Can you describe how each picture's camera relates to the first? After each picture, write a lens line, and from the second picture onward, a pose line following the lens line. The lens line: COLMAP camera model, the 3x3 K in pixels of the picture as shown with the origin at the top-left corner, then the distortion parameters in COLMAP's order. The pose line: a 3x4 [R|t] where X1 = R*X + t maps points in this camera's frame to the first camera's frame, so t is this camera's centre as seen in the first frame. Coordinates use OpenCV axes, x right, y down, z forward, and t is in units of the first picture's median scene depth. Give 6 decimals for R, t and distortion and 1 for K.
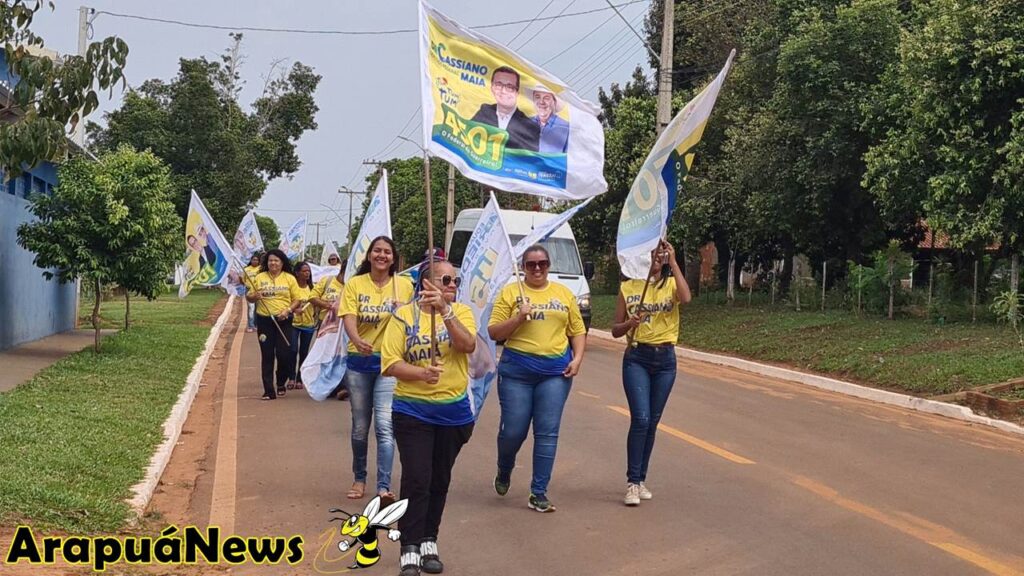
lens RADIAL K [[1584.4, 0, 509.6], [0, 1584.4, 296.1], [0, 0, 1]] dist [0.039790, 0.000000]
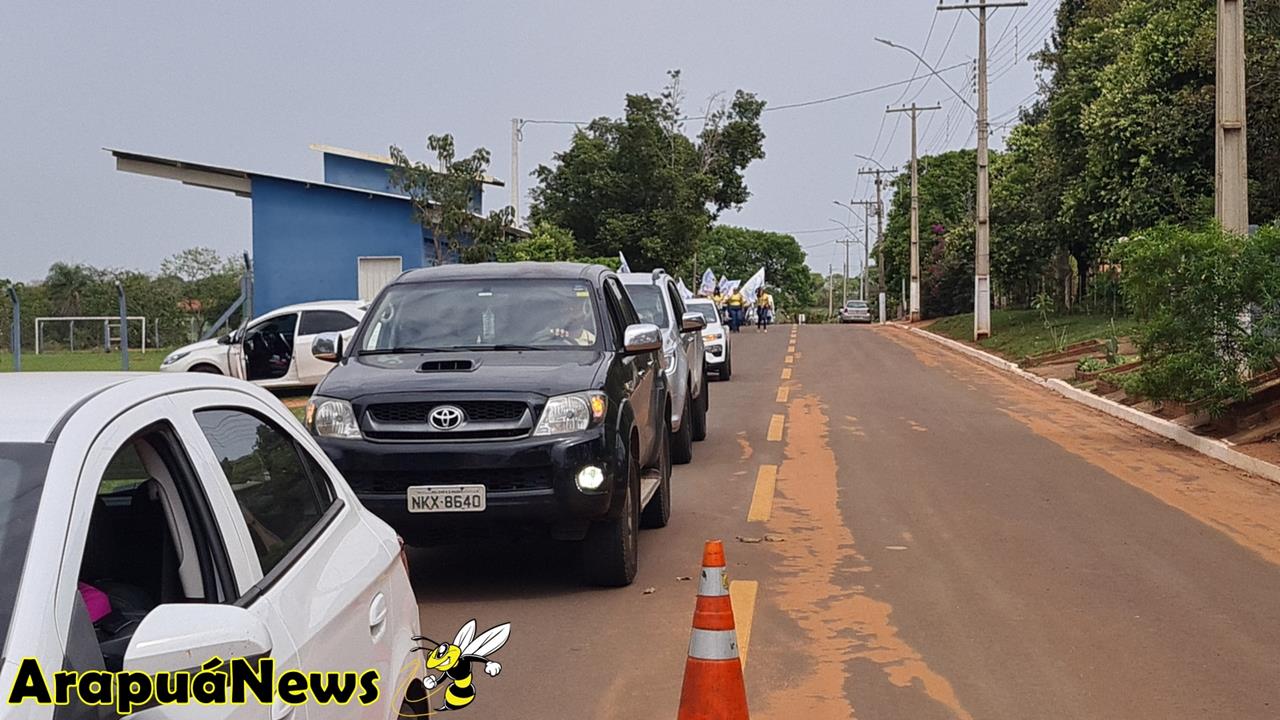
lens RADIAL K [[2312.2, 0, 635.1], [0, 2312.2, 363.0], [0, 0, 1]] dist [0.038298, 0.000000]
pose [[0.971109, -0.043520, -0.234633, 0.131841], [0.046227, 0.998913, 0.006048, 0.009798], [0.234115, -0.016719, 0.972065, -0.412776]]
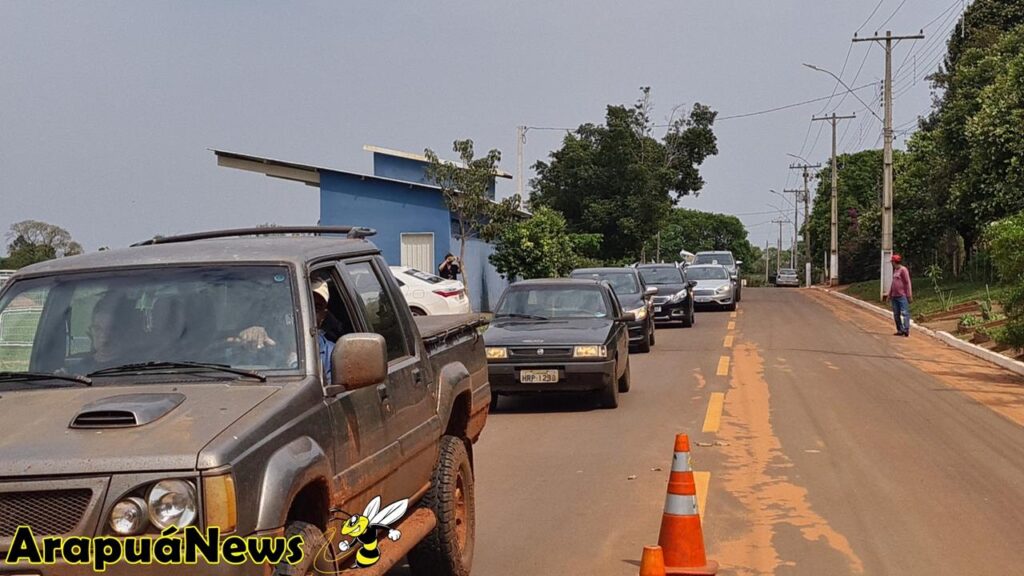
lens RADIAL K [[1849.8, 0, 517.4], [0, 1849.8, 298.1], [0, 0, 1]] dist [0.038298, 0.000000]
pose [[0.958606, -0.038237, -0.282156, 0.136116], [0.037990, 0.999258, -0.006347, 0.010102], [0.282189, -0.004635, 0.959348, -0.438474]]
